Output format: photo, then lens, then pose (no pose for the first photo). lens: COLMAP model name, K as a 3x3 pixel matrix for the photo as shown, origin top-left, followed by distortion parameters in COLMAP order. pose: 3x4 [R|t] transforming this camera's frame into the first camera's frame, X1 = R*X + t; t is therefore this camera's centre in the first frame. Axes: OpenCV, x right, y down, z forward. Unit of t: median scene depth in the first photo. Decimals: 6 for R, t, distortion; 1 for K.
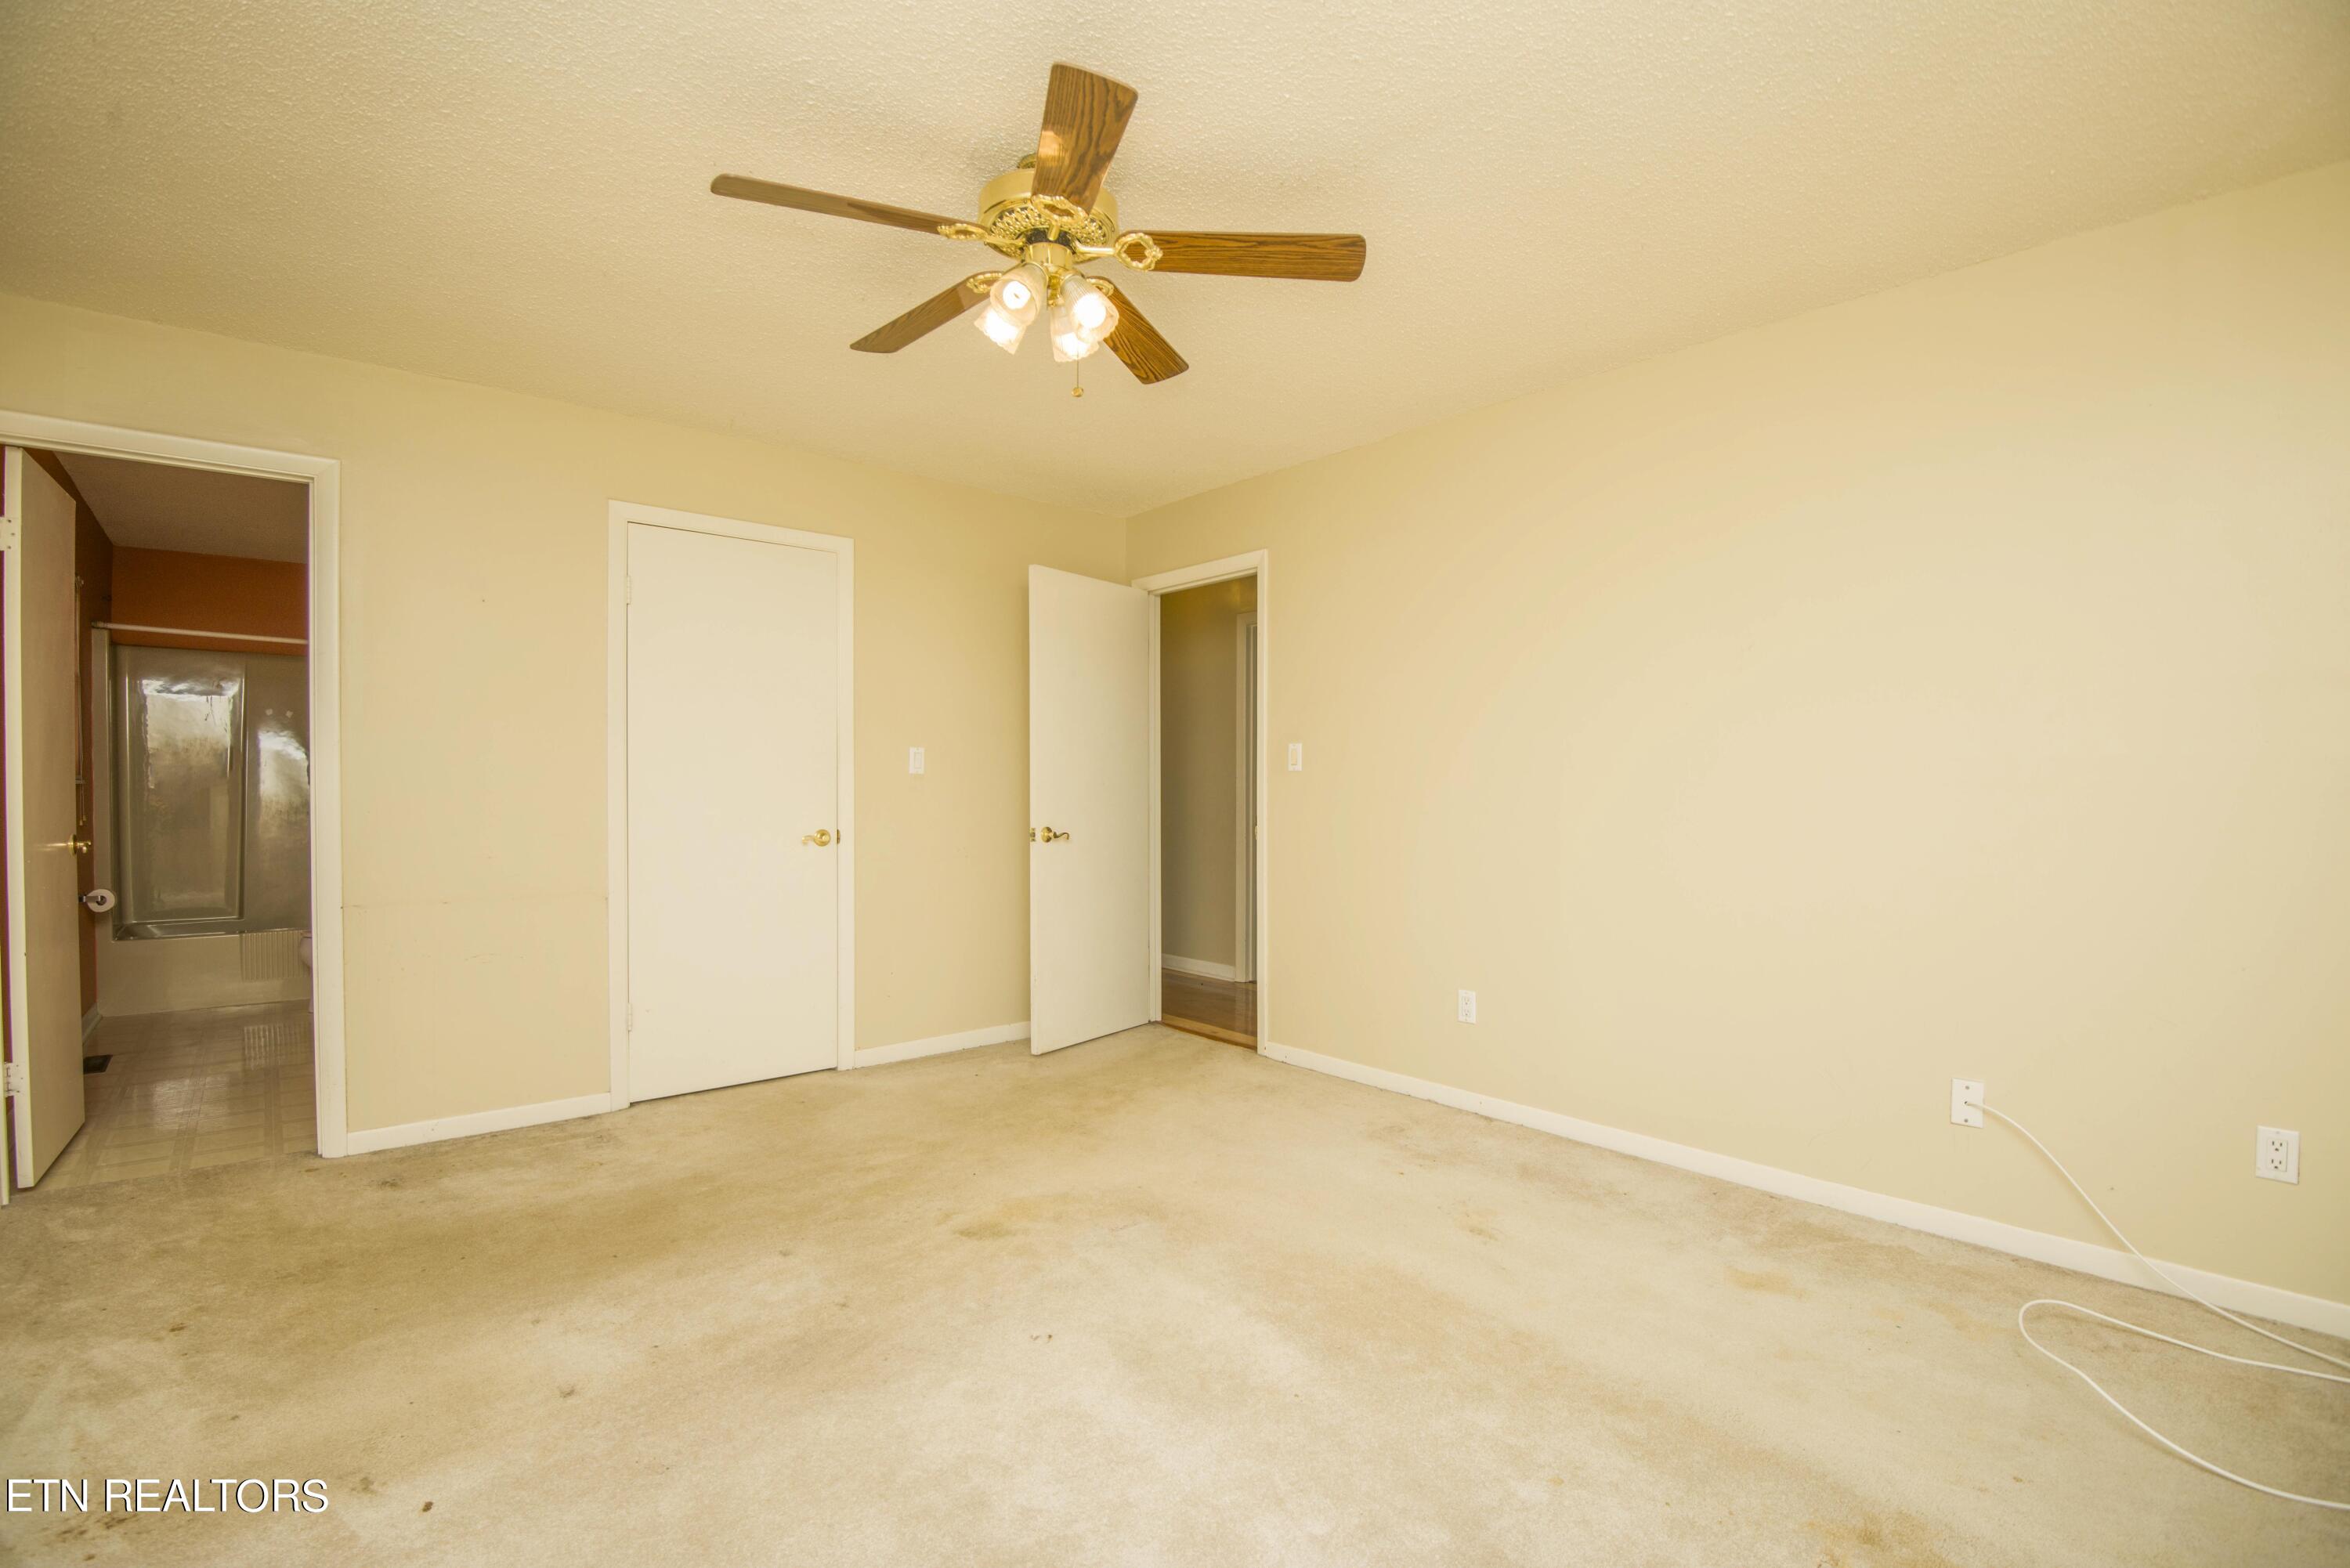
lens RADIAL K [[1098.9, 0, 1175.0], [0, 1098.9, 784.0], [0, 0, 1]] dist [-0.001058, -0.020581]
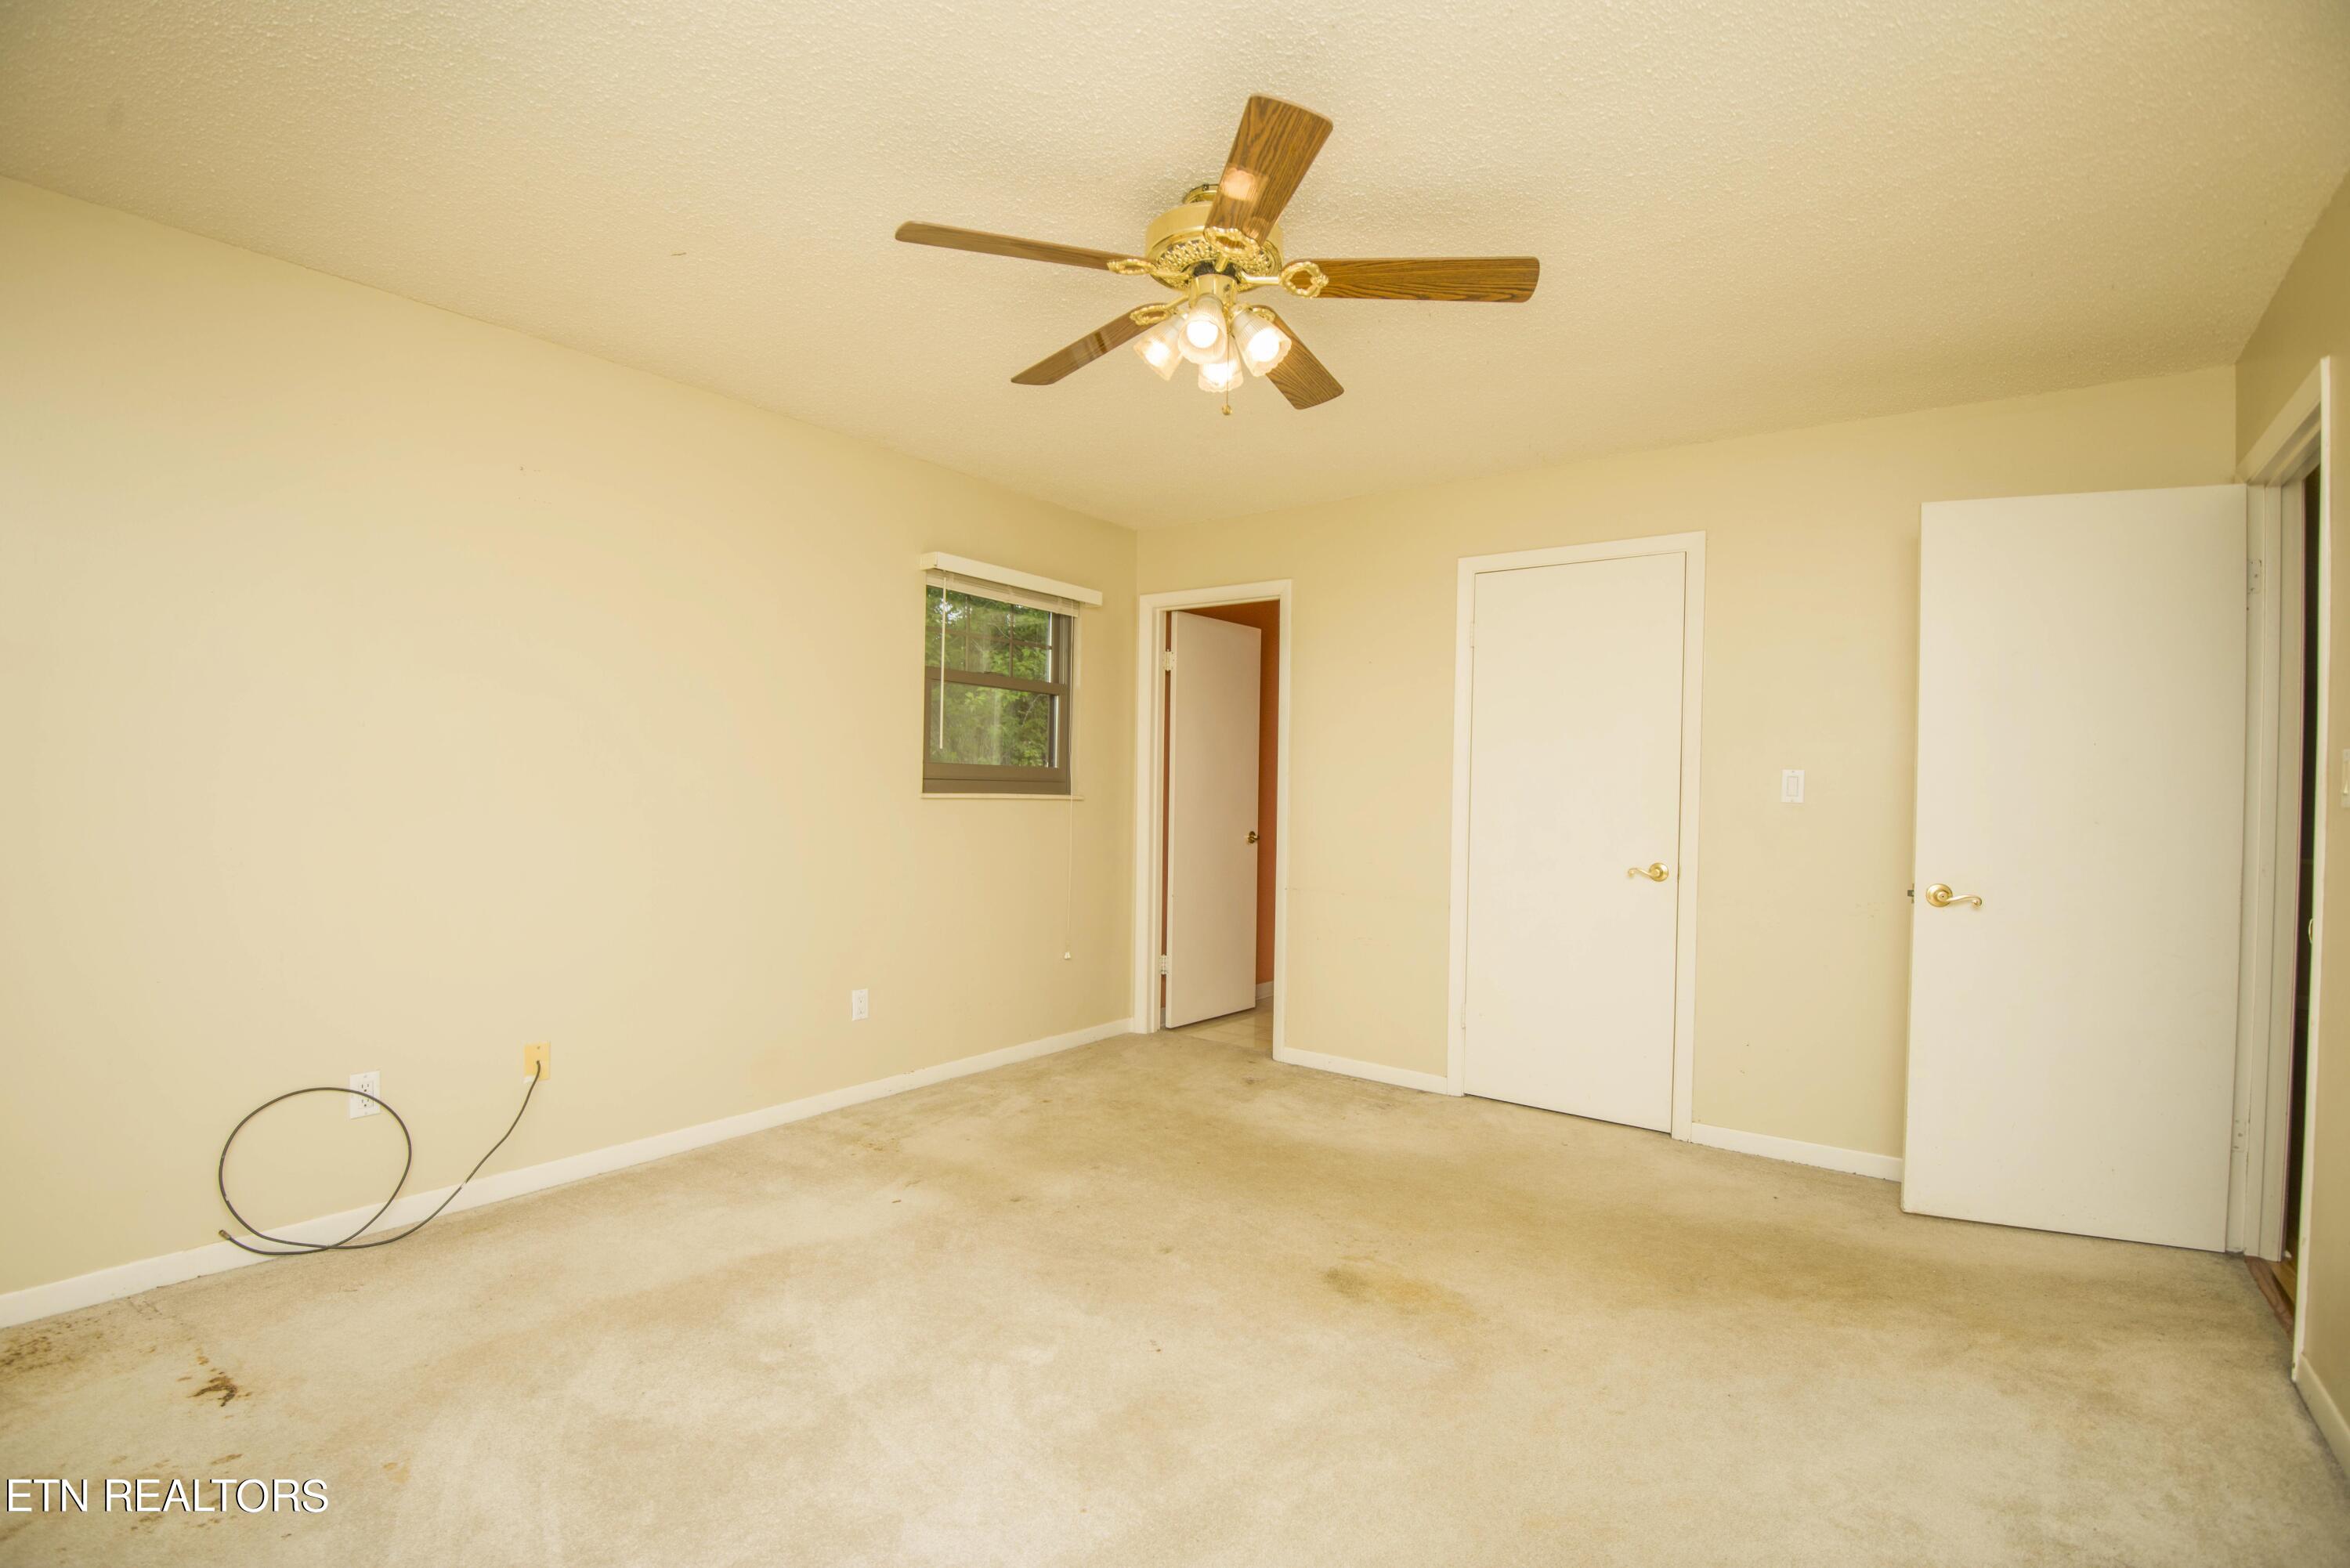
lens RADIAL K [[1075.1, 0, 1164.7], [0, 1075.1, 797.5], [0, 0, 1]] dist [-0.017746, -0.014860]
pose [[0.191079, 0.008768, -0.981536, 0.517205], [-0.017537, 0.999831, 0.005518, -0.011431], [0.981418, 0.016159, 0.191200, 0.488027]]
